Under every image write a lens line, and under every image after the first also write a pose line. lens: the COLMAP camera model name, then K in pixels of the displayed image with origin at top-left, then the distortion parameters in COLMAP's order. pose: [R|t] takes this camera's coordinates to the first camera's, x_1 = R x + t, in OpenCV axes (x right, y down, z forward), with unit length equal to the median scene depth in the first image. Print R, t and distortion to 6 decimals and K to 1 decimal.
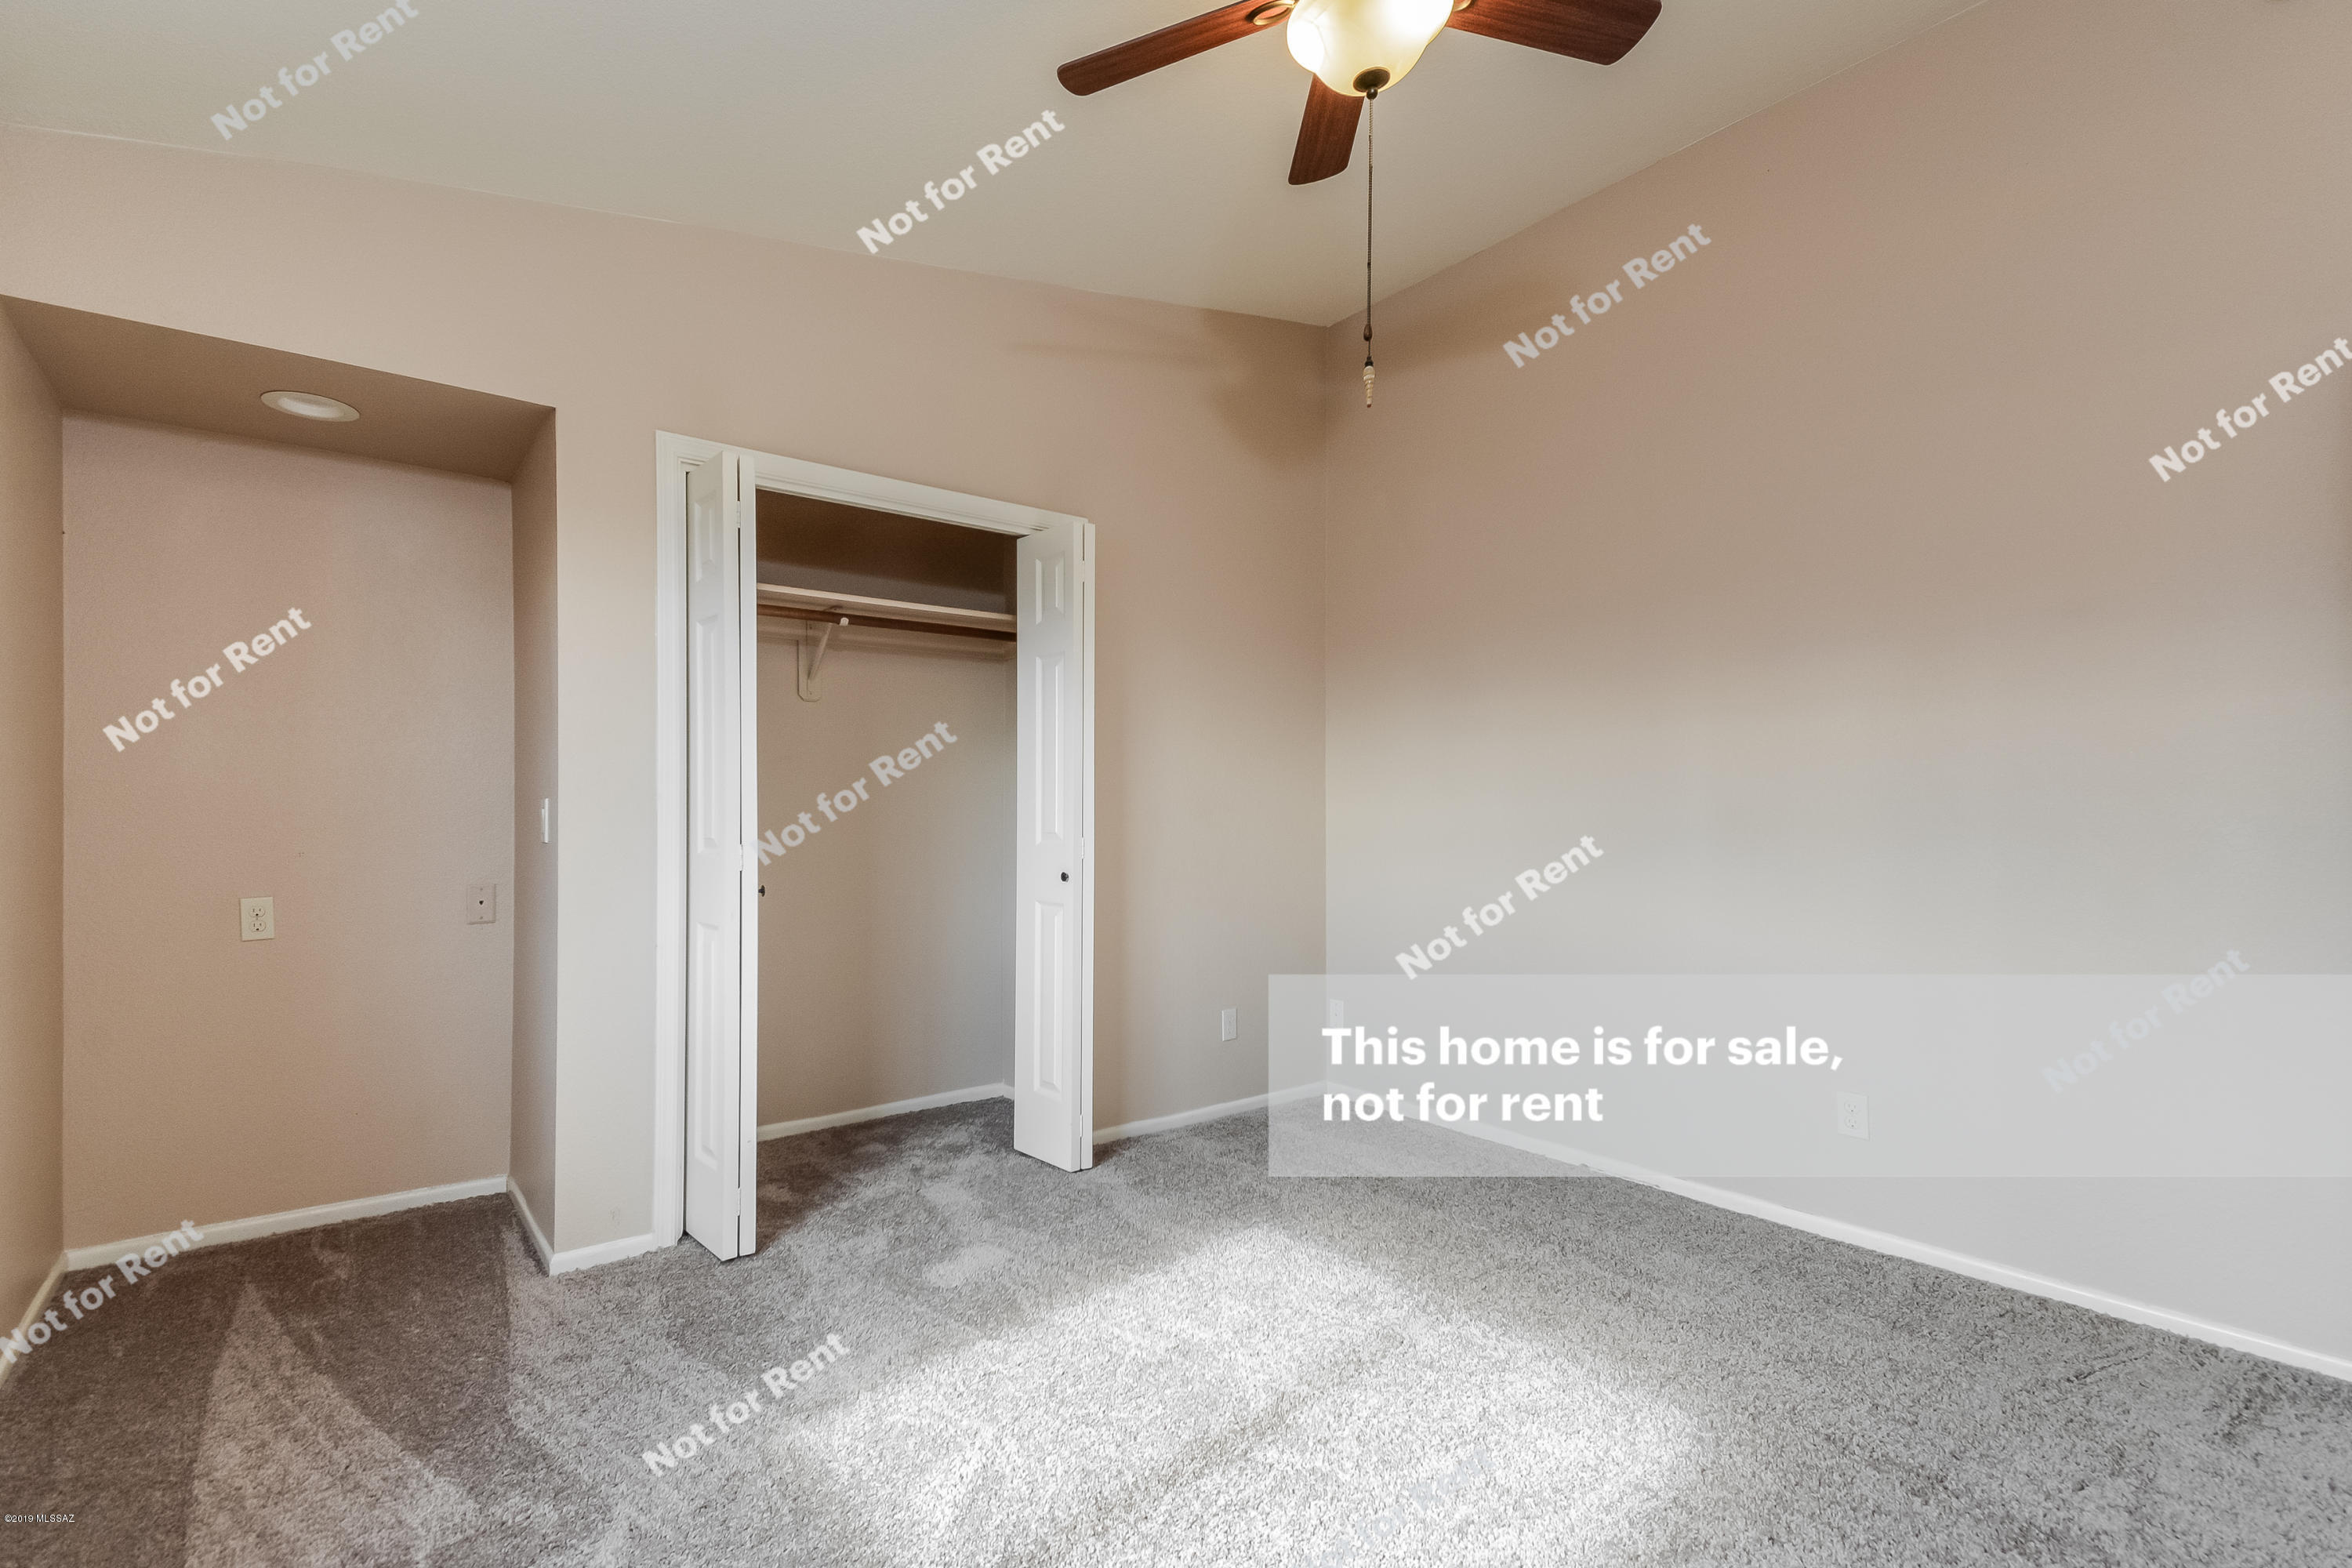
lens RADIAL K [[1022.8, 0, 1187.1], [0, 1022.8, 813.0], [0, 0, 1]] dist [0.039194, -0.016357]
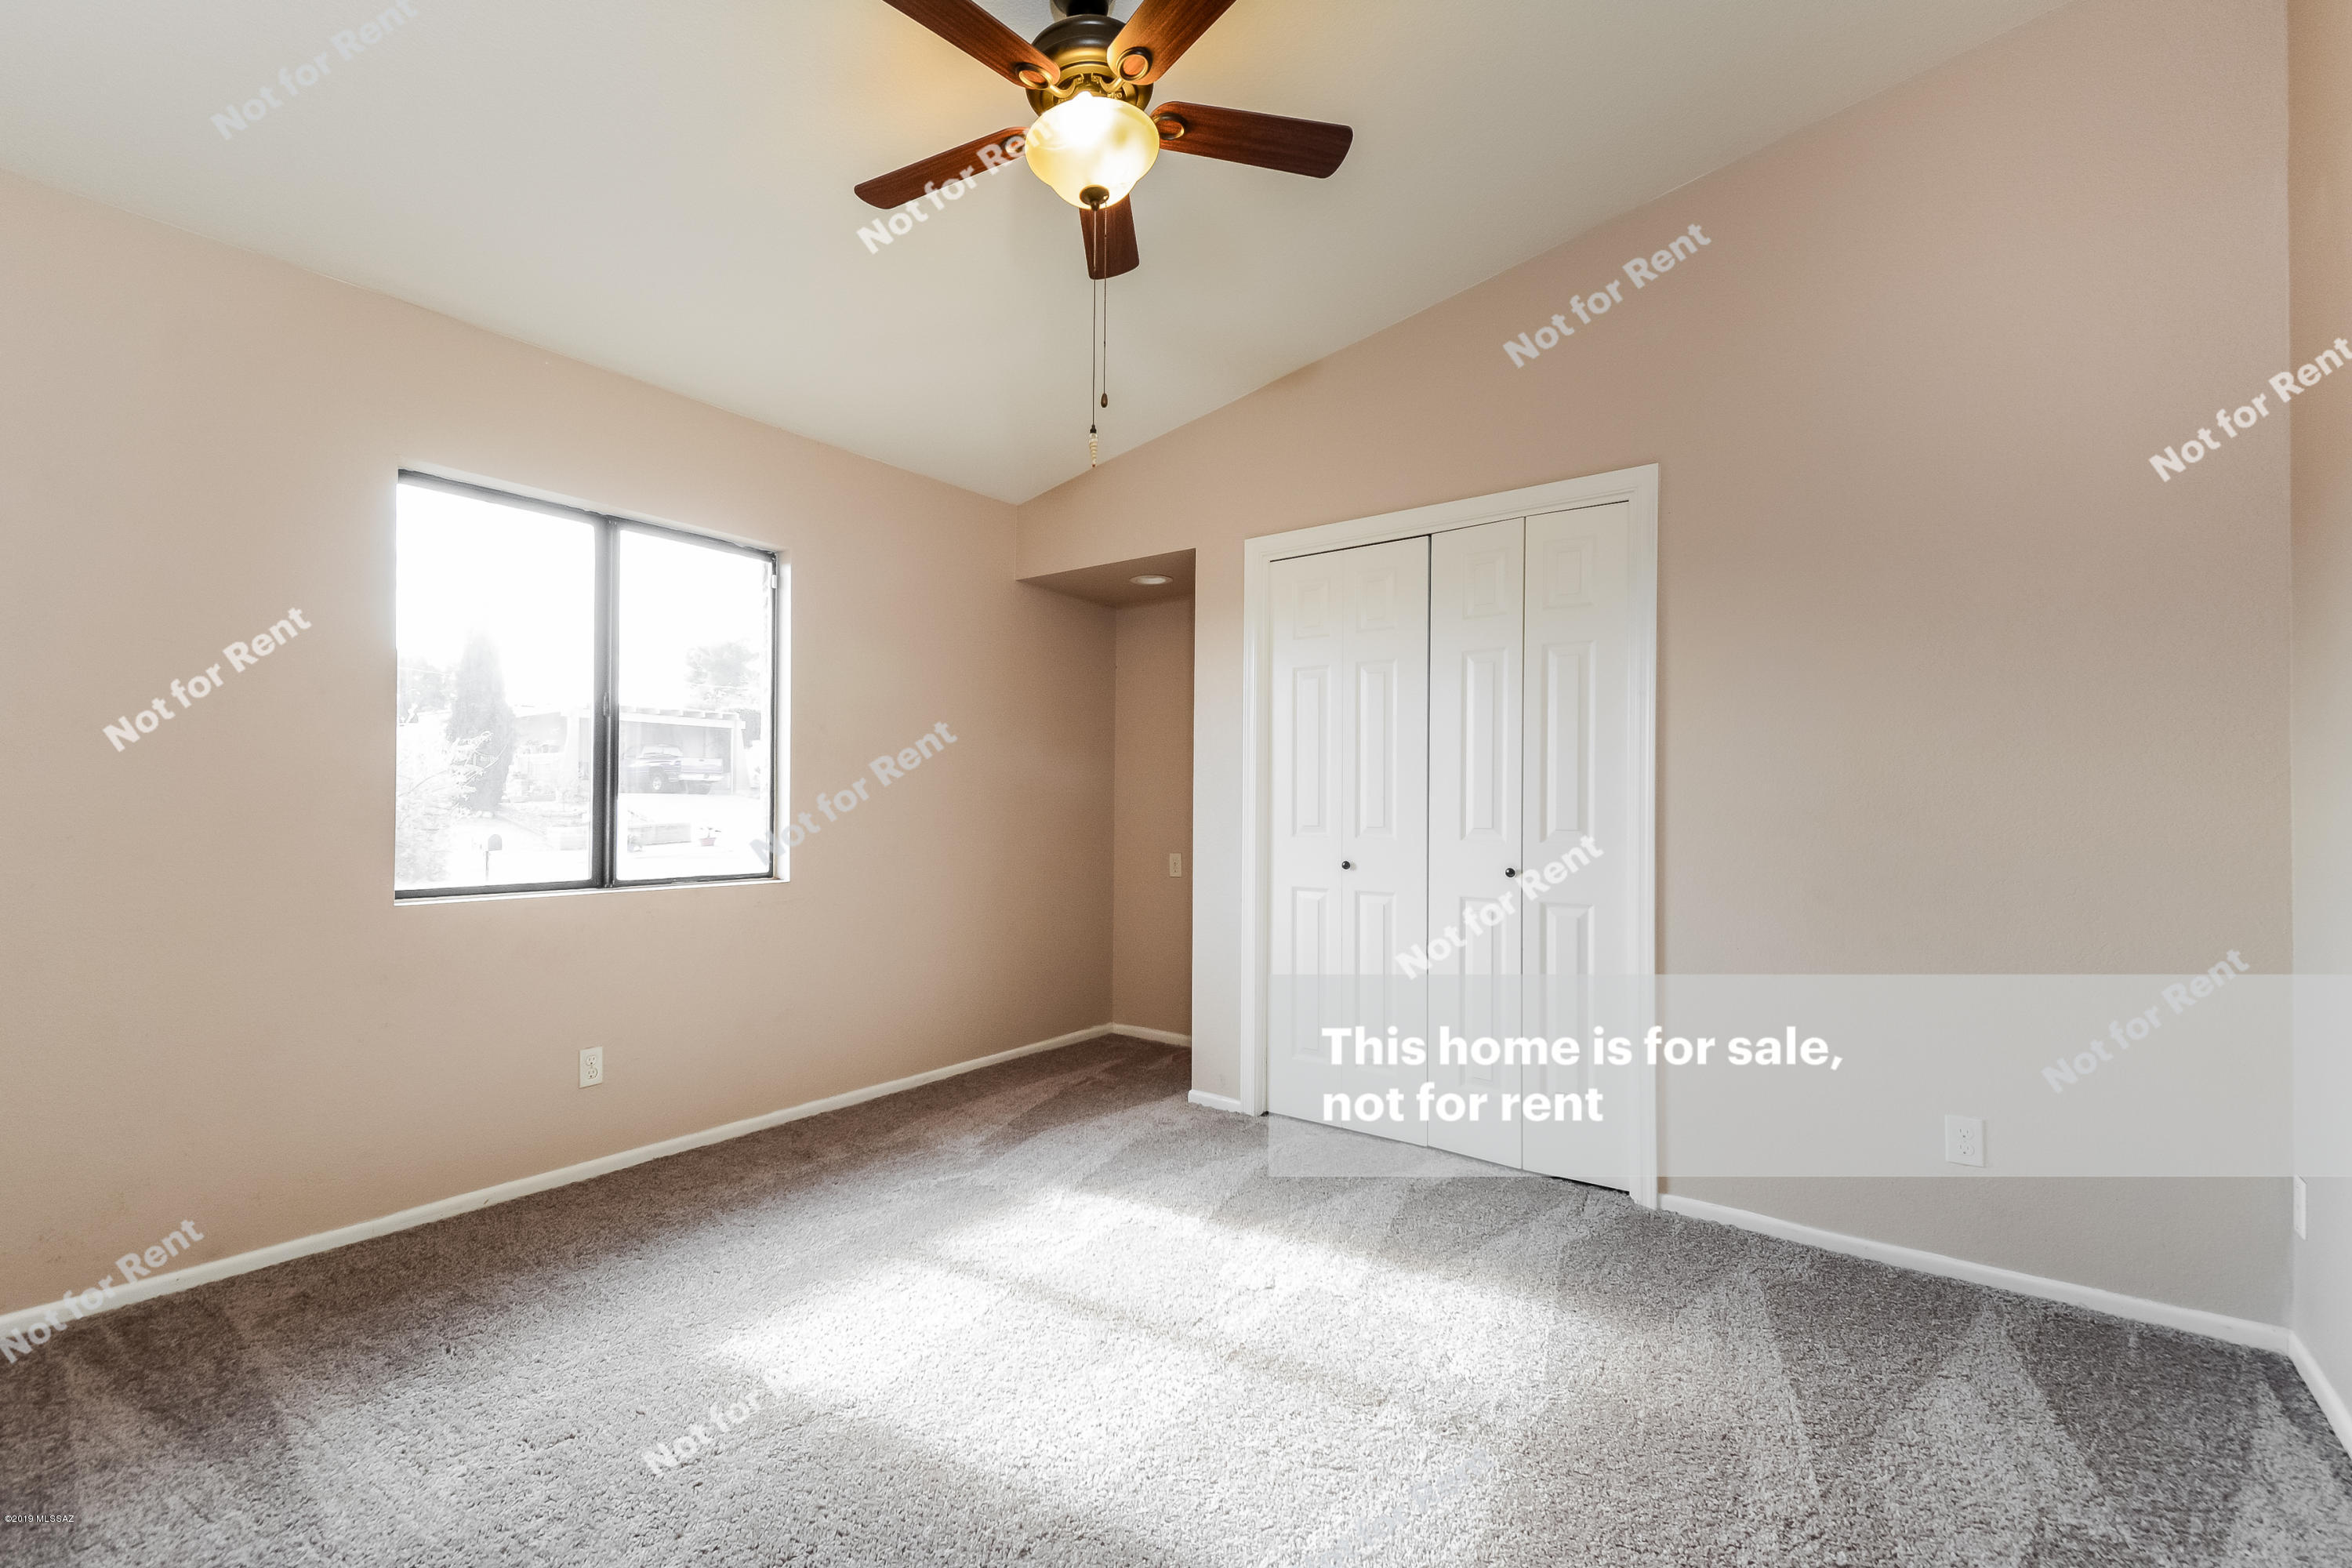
lens RADIAL K [[1022.8, 0, 1187.1], [0, 1022.8, 813.0], [0, 0, 1]] dist [0.039194, -0.016357]
pose [[0.348602, 0.008924, -0.937228, 0.976245], [-0.031018, 0.999517, -0.002020, 0.016504], [0.936758, 0.029775, 0.348710, 0.526404]]
